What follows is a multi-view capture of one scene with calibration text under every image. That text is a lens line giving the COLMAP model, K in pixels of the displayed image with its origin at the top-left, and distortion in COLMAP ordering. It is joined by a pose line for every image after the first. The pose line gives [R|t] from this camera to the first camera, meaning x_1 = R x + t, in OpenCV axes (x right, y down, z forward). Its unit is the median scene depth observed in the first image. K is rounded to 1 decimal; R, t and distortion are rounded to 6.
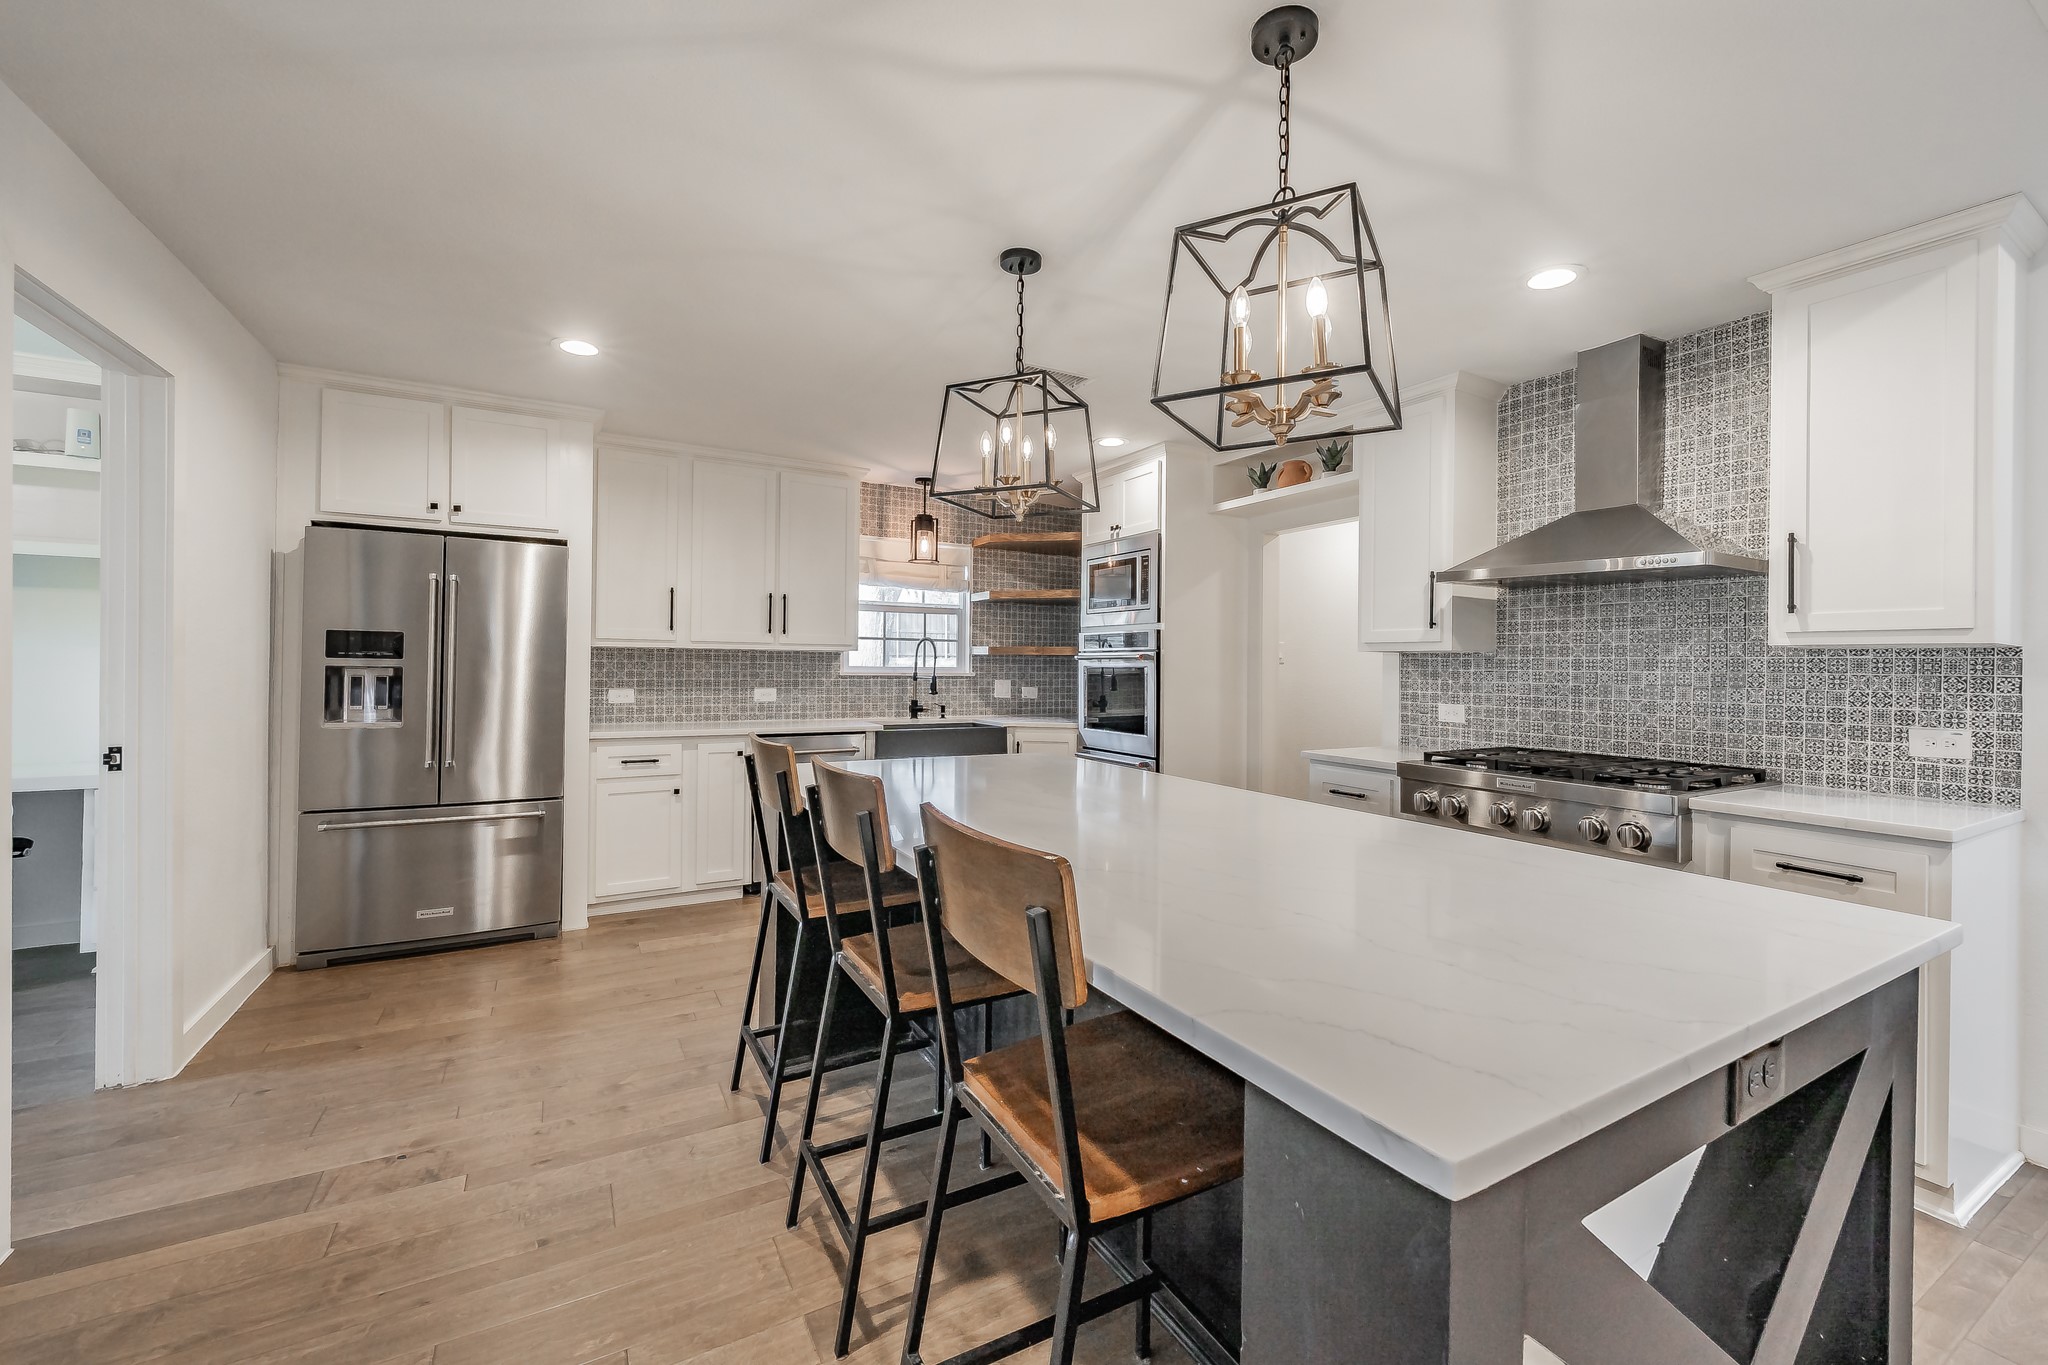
lens RADIAL K [[848.1, 0, 1010.5], [0, 848.1, 674.9], [0, 0, 1]] dist [0.024885, 0.000359]
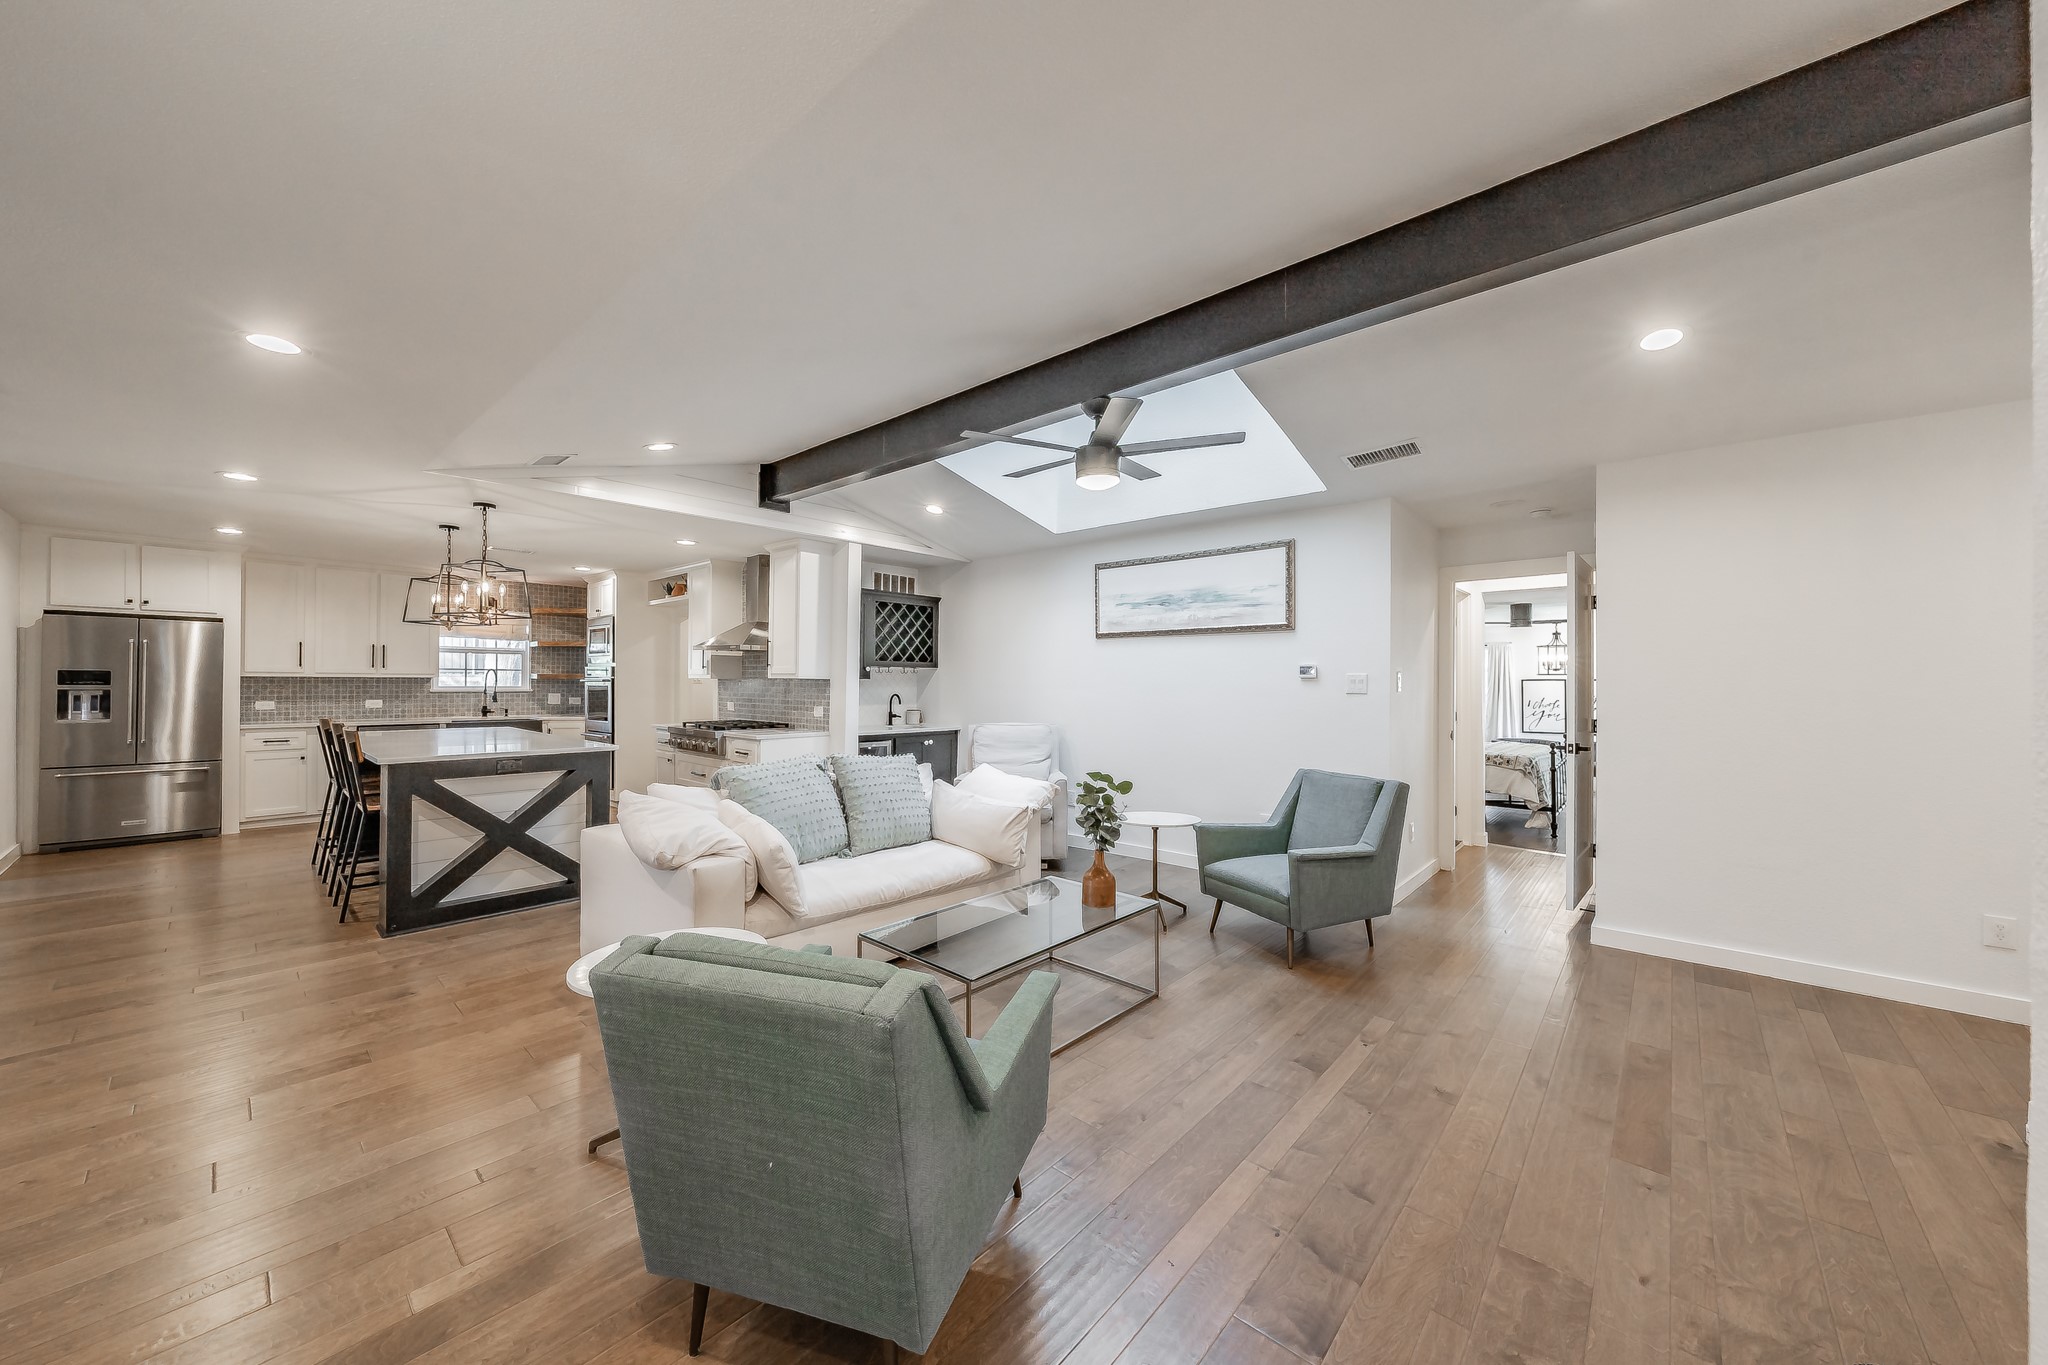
lens RADIAL K [[731.9, 0, 990.8], [0, 731.9, 677.2], [0, 0, 1]] dist [-0.000403, -0.000327]
pose [[0.951264, -0.003628, 0.308355, 0.557790], [0.008051, 0.999882, -0.013071, -0.000180], [-0.308271, 0.014917, 0.951182, -0.982598]]
